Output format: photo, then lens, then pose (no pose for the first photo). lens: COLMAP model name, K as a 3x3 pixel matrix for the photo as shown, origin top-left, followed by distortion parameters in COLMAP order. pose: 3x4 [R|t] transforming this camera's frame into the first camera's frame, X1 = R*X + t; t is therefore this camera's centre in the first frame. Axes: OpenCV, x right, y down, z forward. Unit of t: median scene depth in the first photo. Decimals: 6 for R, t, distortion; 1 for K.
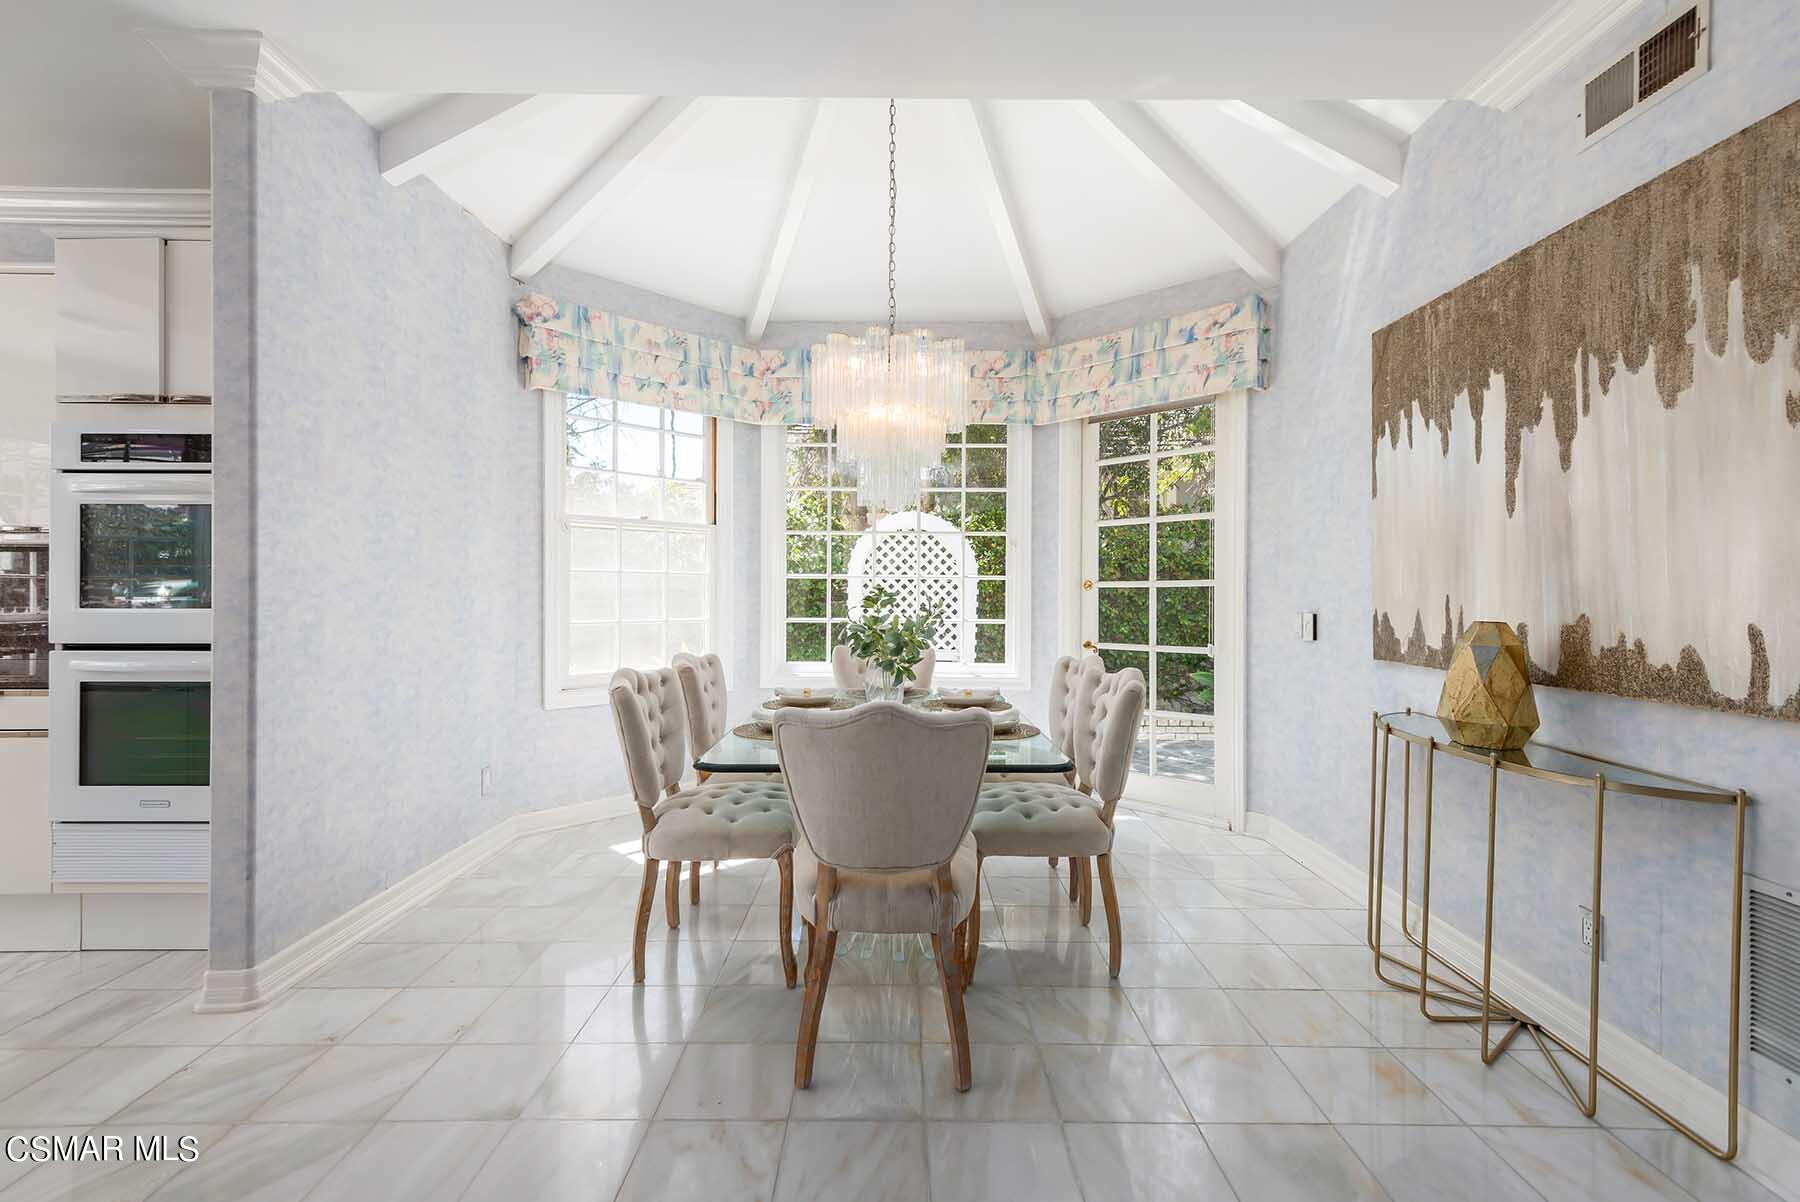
lens RADIAL K [[812.7, 0, 894.7], [0, 812.7, 593.0], [0, 0, 1]] dist [0.016992, -0.004678]
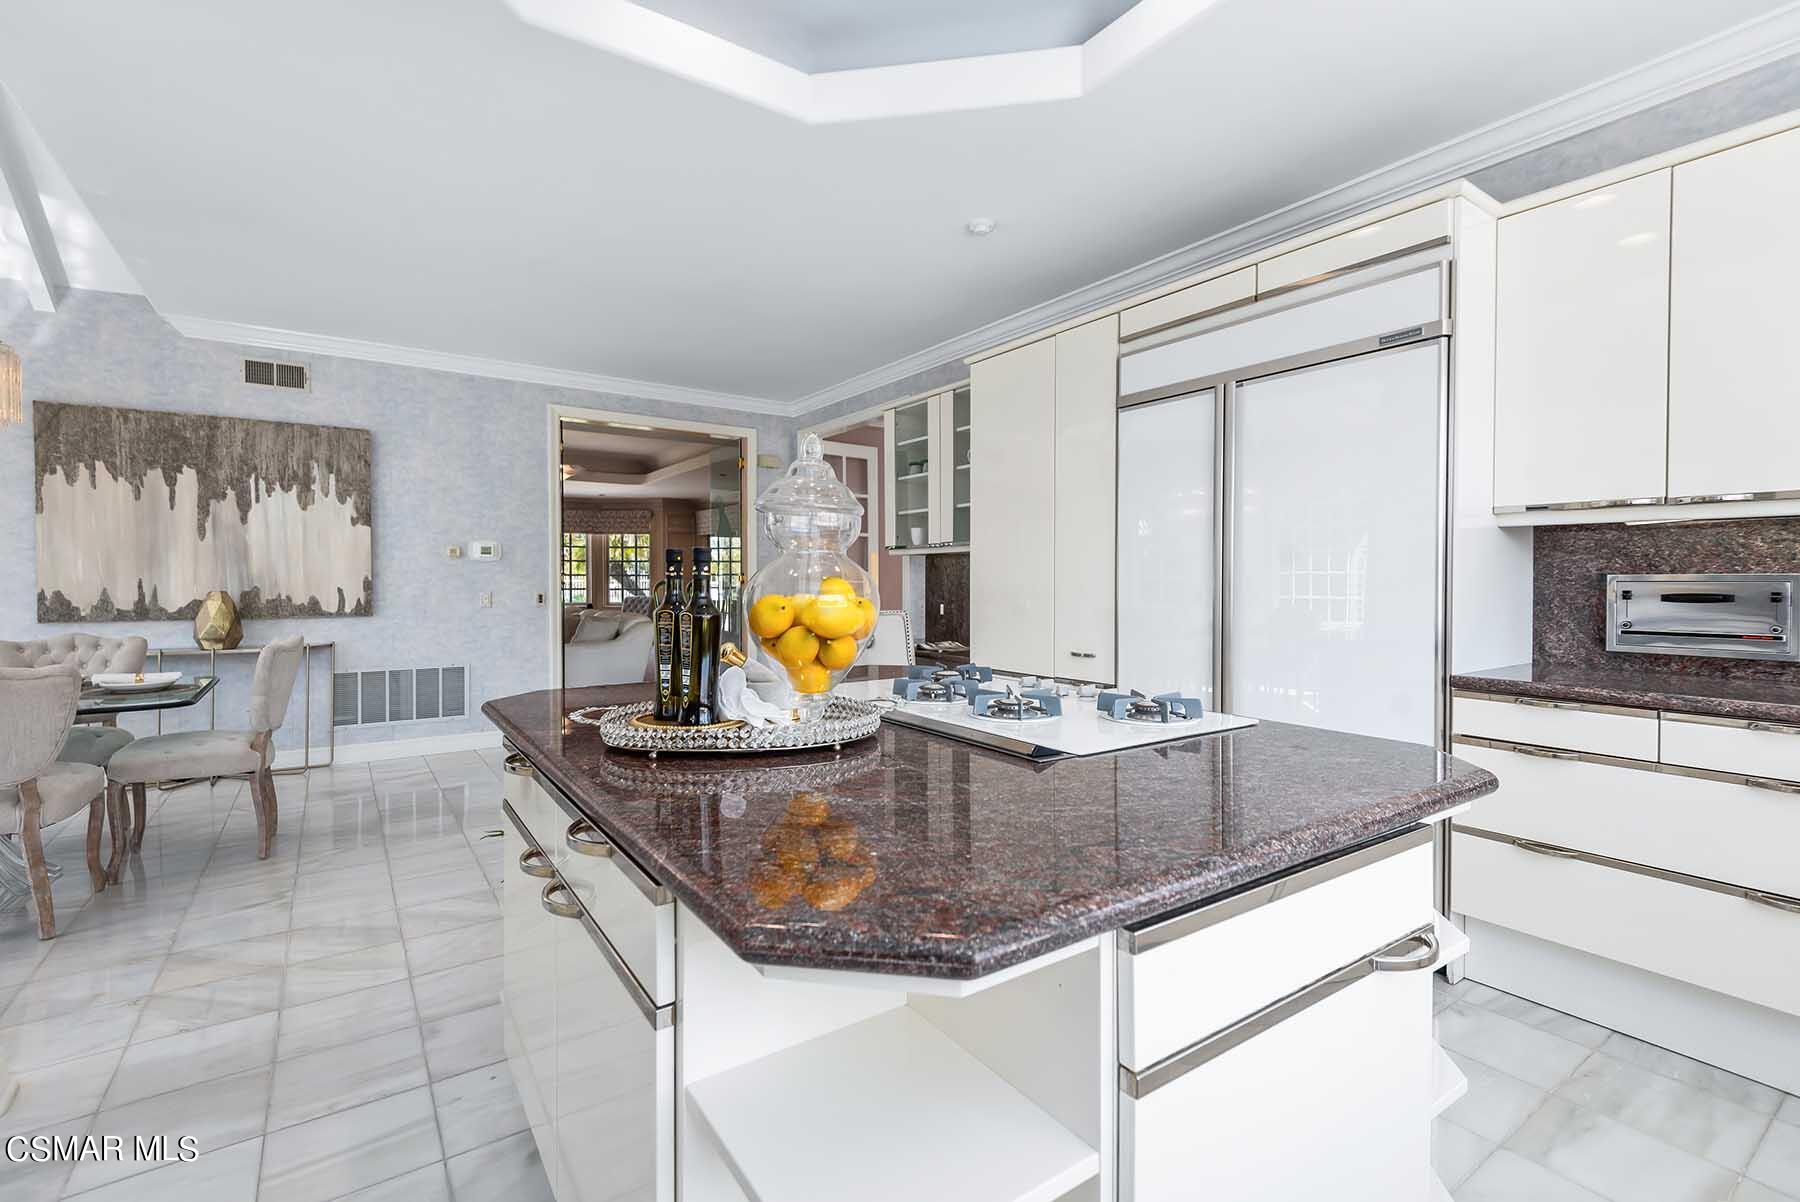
lens RADIAL K [[812.7, 0, 902.6], [0, 812.7, 587.2], [0, 0, 1]] dist [0.016992, -0.004678]
pose [[-0.568856, -0.012291, 0.822345, -1.891116], [0.000747, 0.999880, 0.015461, -0.005998], [-0.822437, 0.009410, -0.568779, 0.701588]]
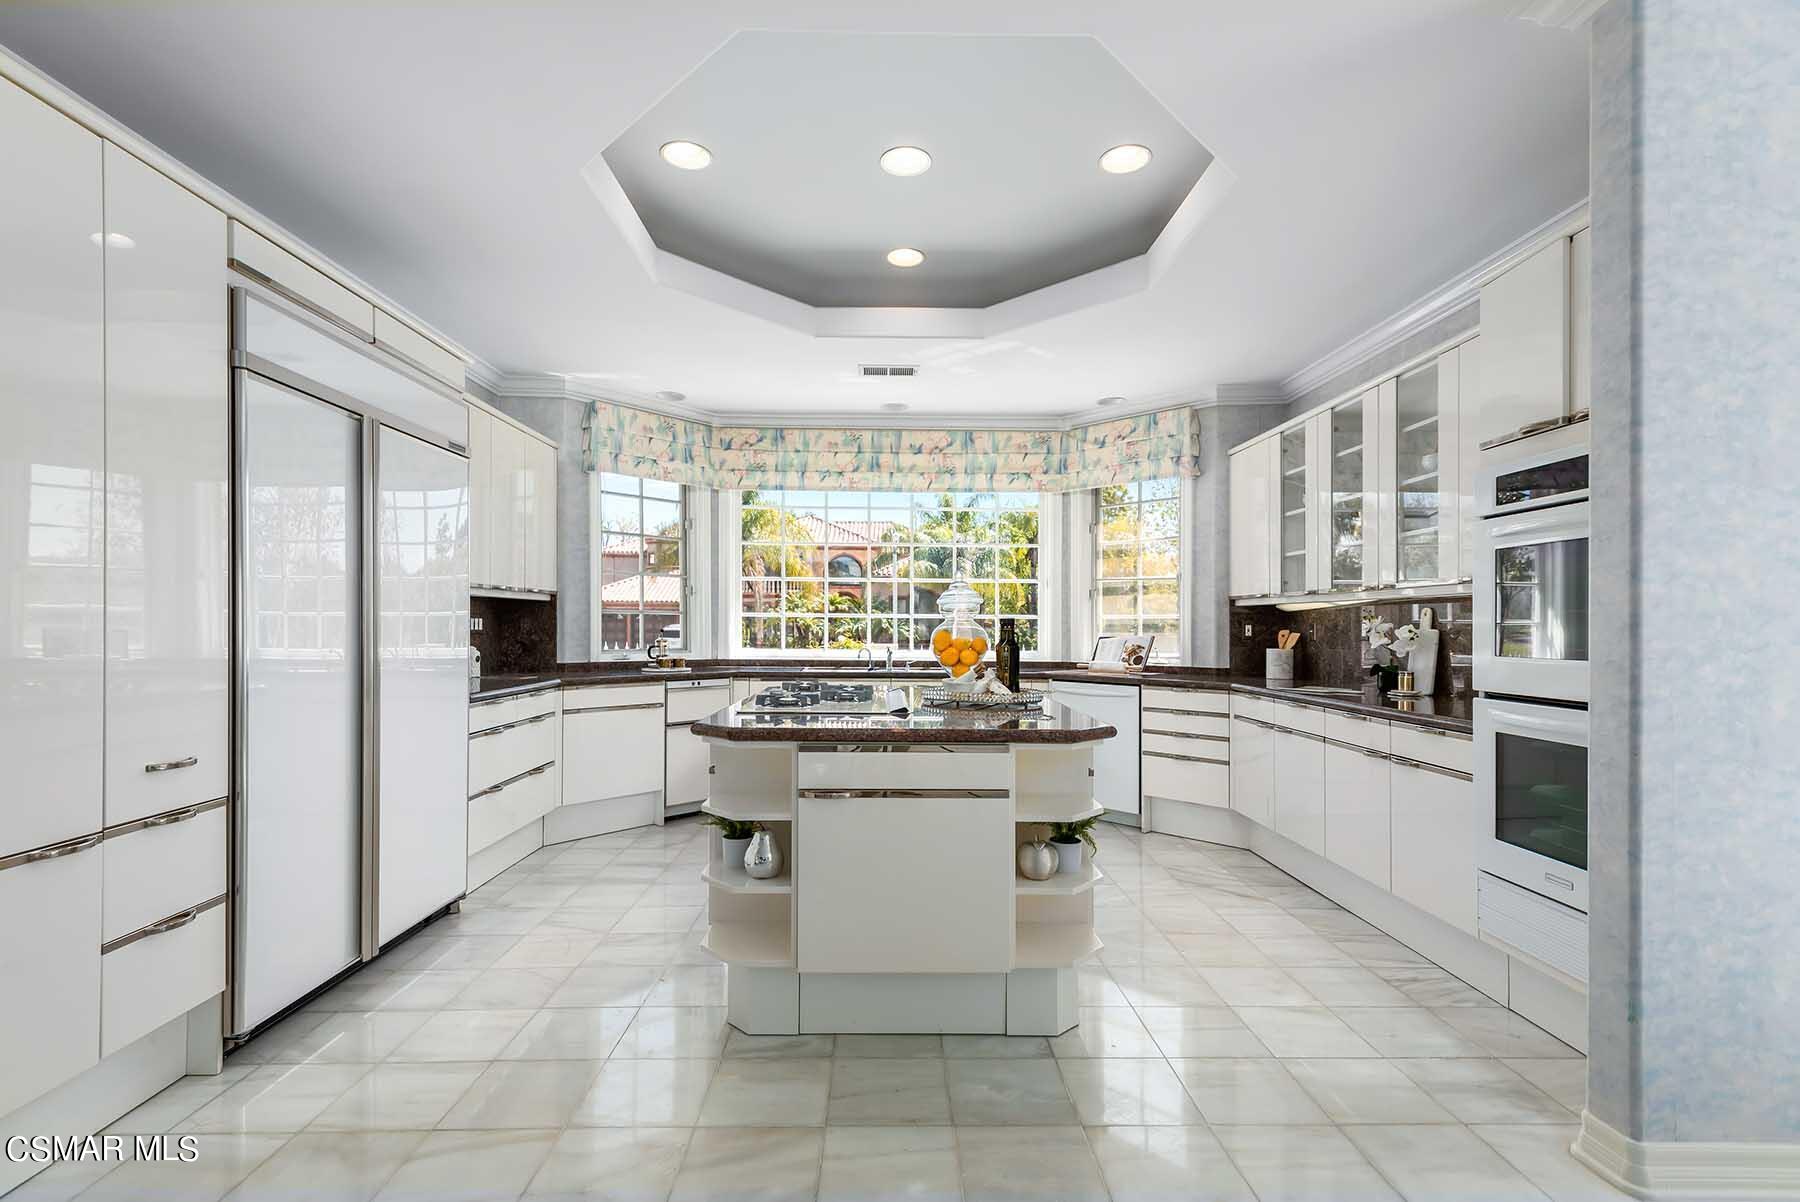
lens RADIAL K [[812.7, 0, 920.3], [0, 812.7, 622.6], [0, 0, 1]] dist [0.016992, -0.004678]
pose [[0.017806, -0.006675, -0.999819, -0.035292], [-0.013555, 0.999884, -0.006917, -0.005634], [0.999750, 0.013676, 0.017713, 0.322068]]
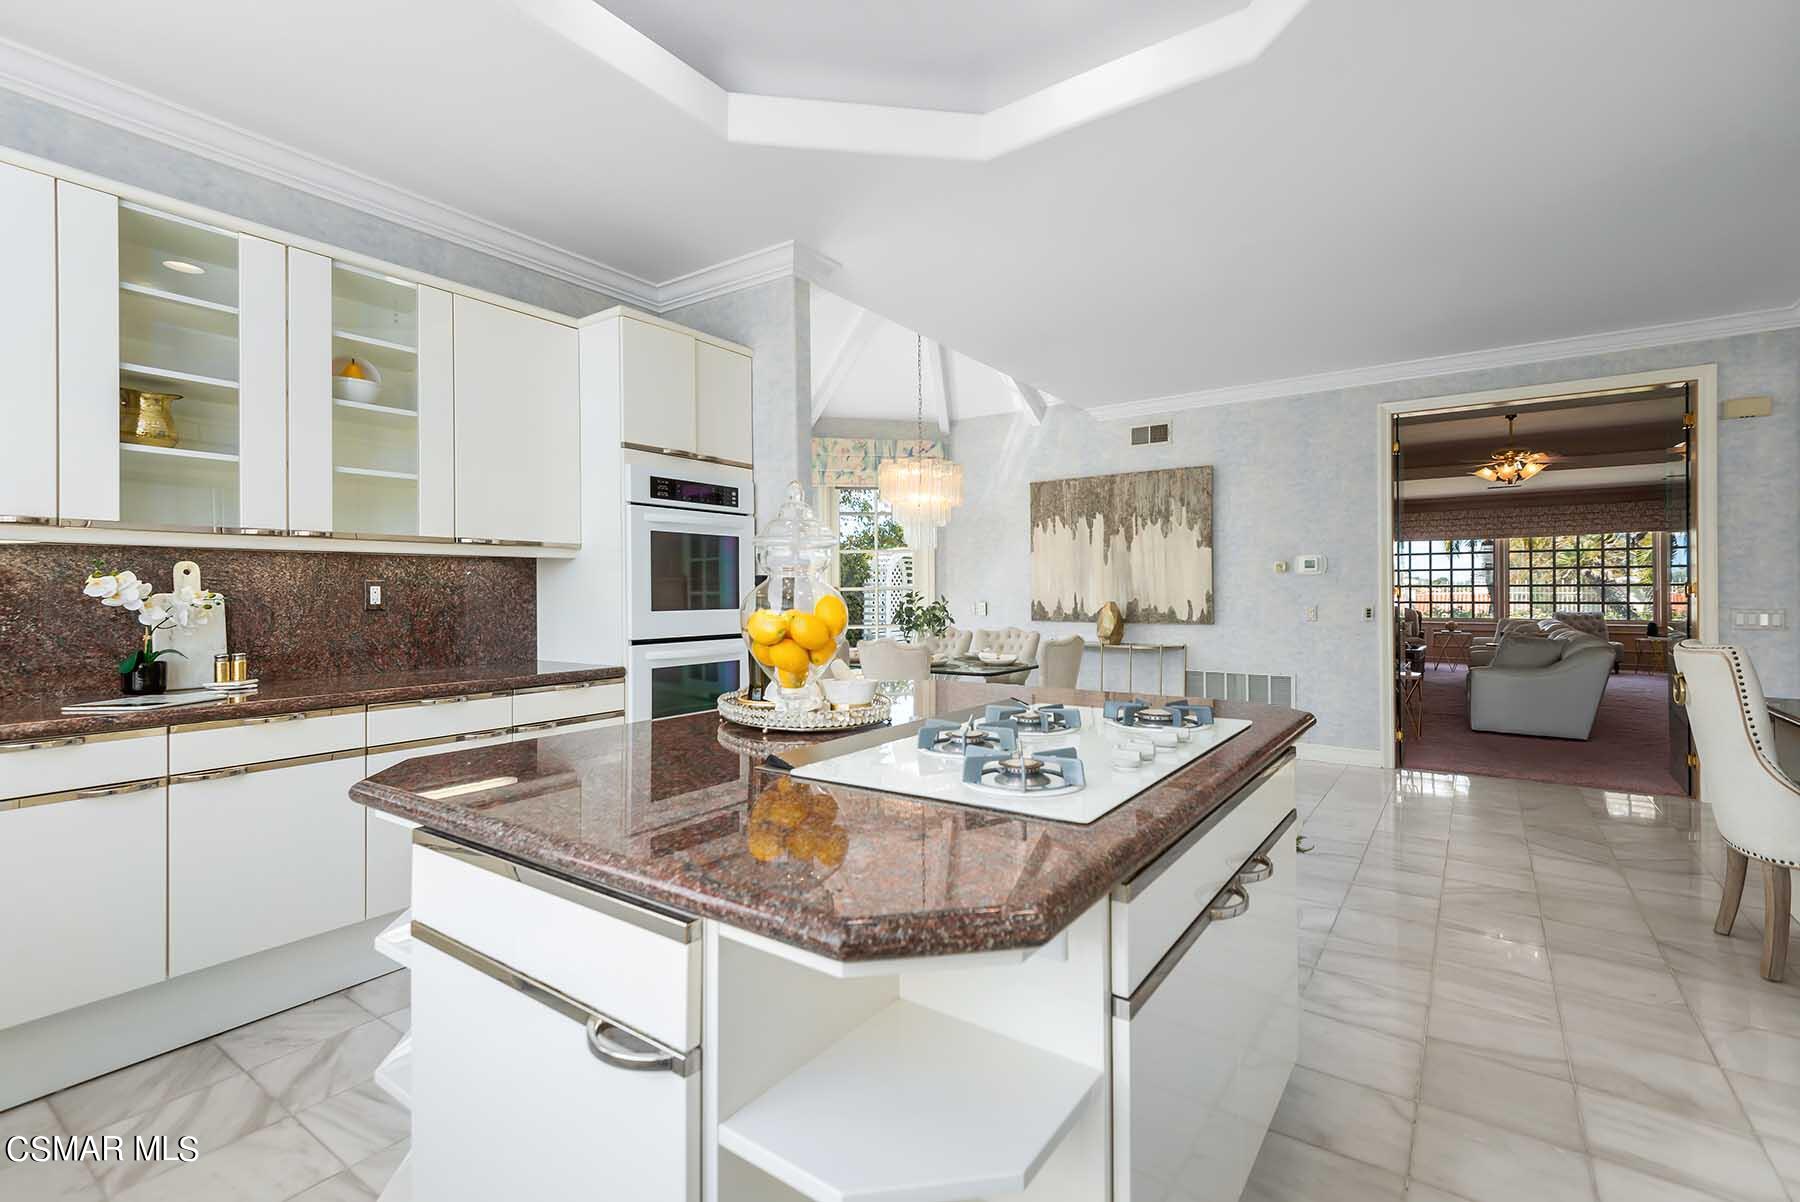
lens RADIAL K [[812.7, 0, 897.1], [0, 812.7, 601.0], [0, 0, 1]] dist [0.016992, -0.004678]
pose [[0.584025, -0.015547, 0.811587, -1.915644], [0.010579, 0.999877, 0.011542, -0.009261], [-0.811667, 0.001845, 0.584118, -0.064070]]
